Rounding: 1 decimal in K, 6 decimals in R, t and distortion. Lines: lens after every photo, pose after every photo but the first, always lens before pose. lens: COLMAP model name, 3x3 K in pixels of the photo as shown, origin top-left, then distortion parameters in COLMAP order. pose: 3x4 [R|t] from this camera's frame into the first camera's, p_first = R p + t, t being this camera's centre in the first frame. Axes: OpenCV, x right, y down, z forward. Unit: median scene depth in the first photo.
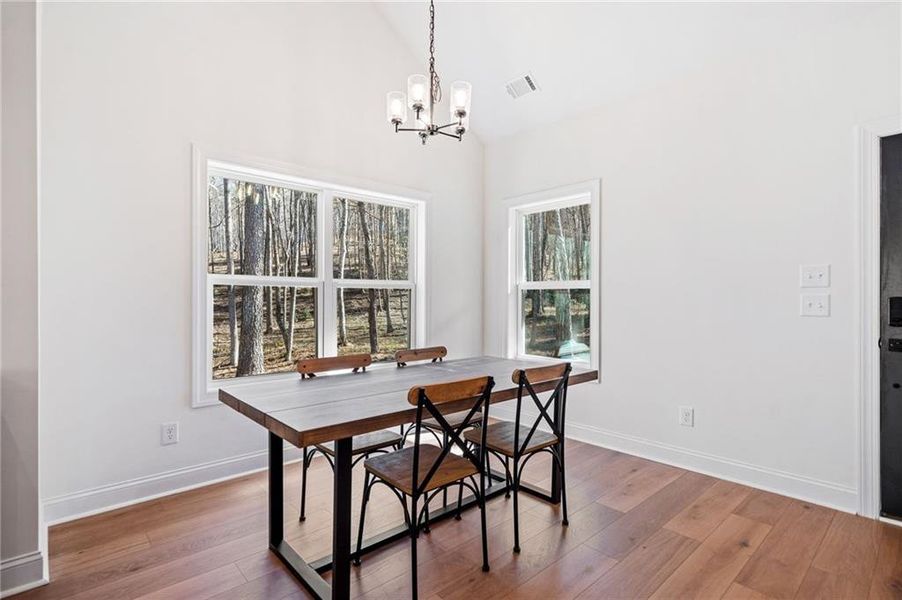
lens RADIAL K [[439.7, 0, 451.0], [0, 439.7, 300.0], [0, 0, 1]] dist [-0.000345, 0.000314]
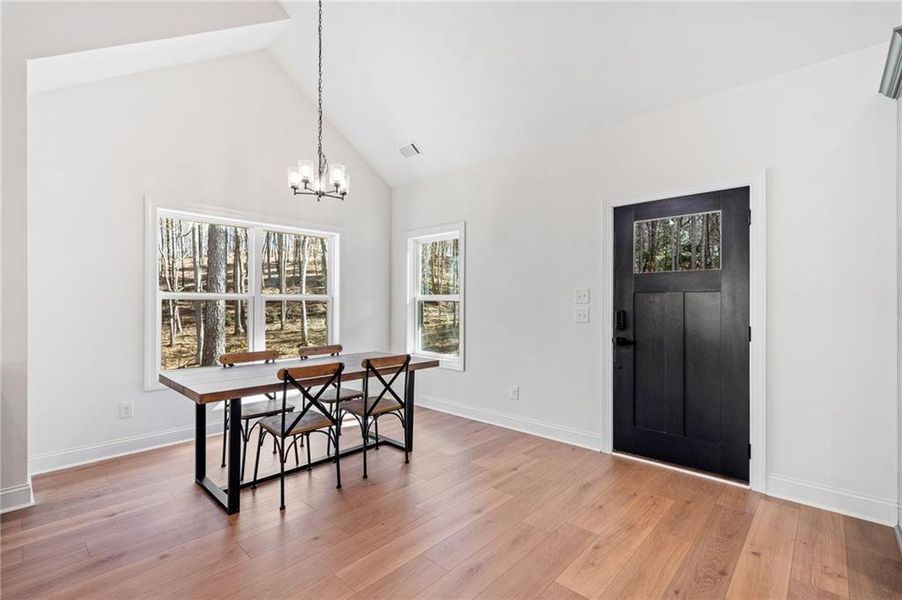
lens RADIAL K [[404.6, 0, 450.9], [0, 404.6, 302.9], [0, 0, 1]] dist [0.000759, 0.000193]
pose [[0.996436, 0.001707, 0.084338, 0.270399], [-0.001617, 0.999998, -0.001146, -0.029239], [-0.084340, 0.001006, 0.996437, -0.353565]]
